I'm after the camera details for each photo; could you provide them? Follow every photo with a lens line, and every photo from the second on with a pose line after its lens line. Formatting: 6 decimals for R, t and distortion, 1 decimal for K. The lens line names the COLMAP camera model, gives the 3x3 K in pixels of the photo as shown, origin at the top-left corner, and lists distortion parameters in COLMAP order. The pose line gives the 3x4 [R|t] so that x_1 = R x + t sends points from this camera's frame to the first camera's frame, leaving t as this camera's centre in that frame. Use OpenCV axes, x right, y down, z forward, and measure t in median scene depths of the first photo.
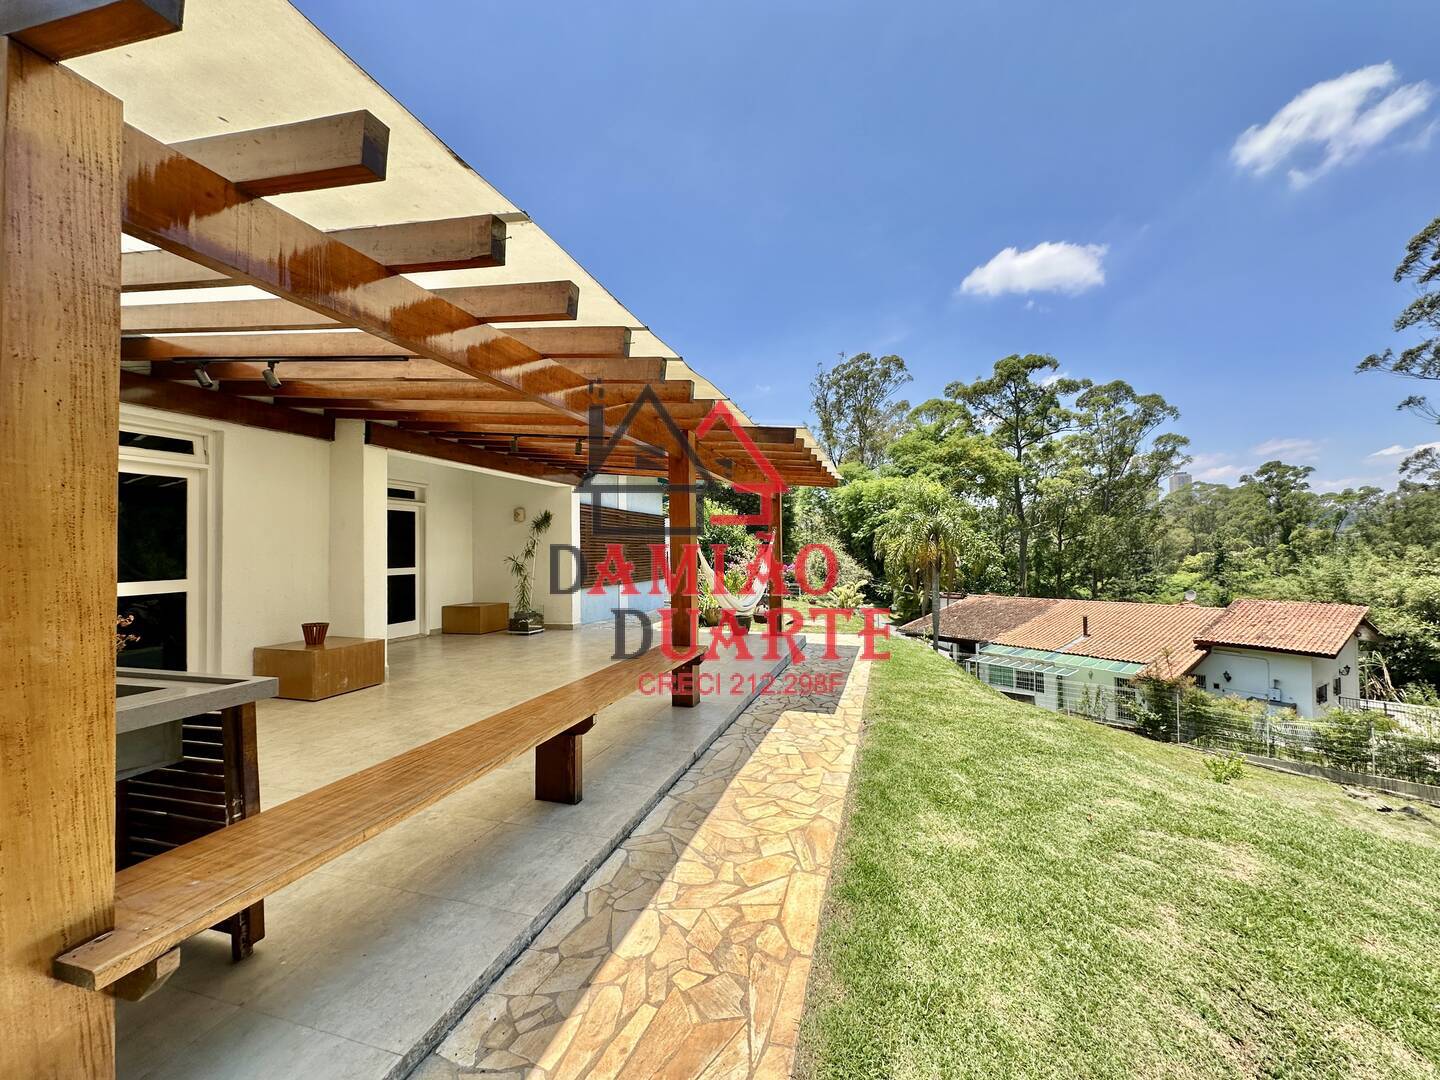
lens RADIAL K [[576.5, 0, 719.2], [0, 576.5, 538.6], [0, 0, 1]] dist [-0.005637, 0.000842]
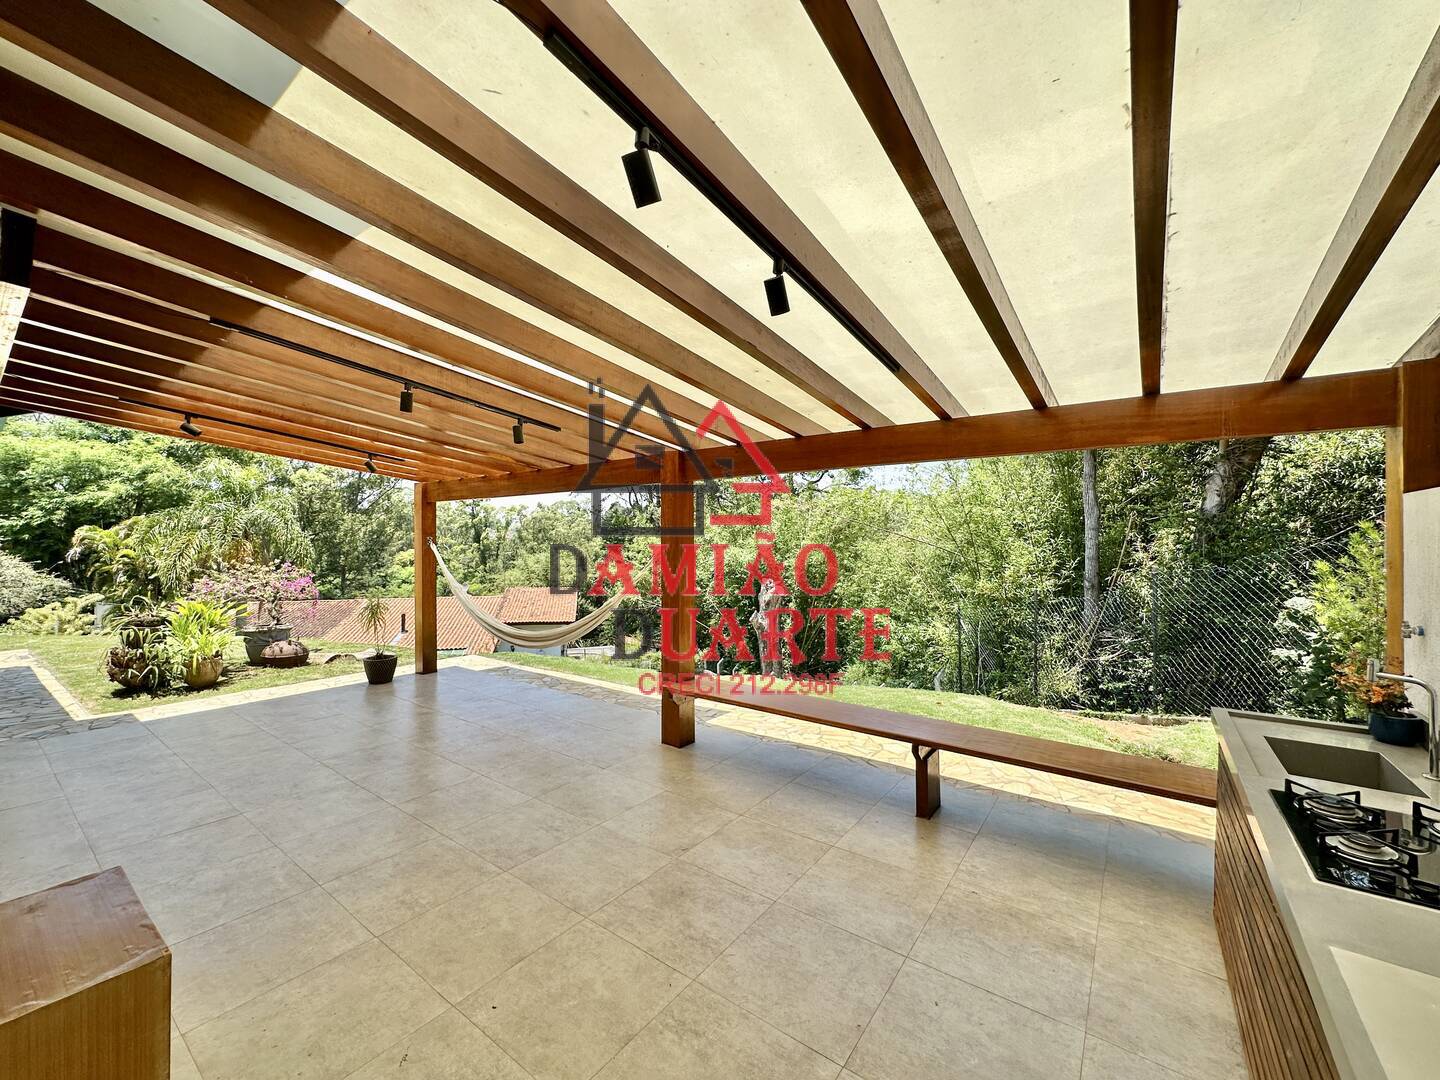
lens RADIAL K [[576.5, 0, 721.7], [0, 576.5, 550.8], [0, 0, 1]] dist [-0.005637, 0.000842]
pose [[0.338843, -0.001169, 0.940842, -0.133992], [-0.026656, 0.999586, 0.010842, -0.005358], [-0.940465, -0.028753, 0.338672, 0.091857]]
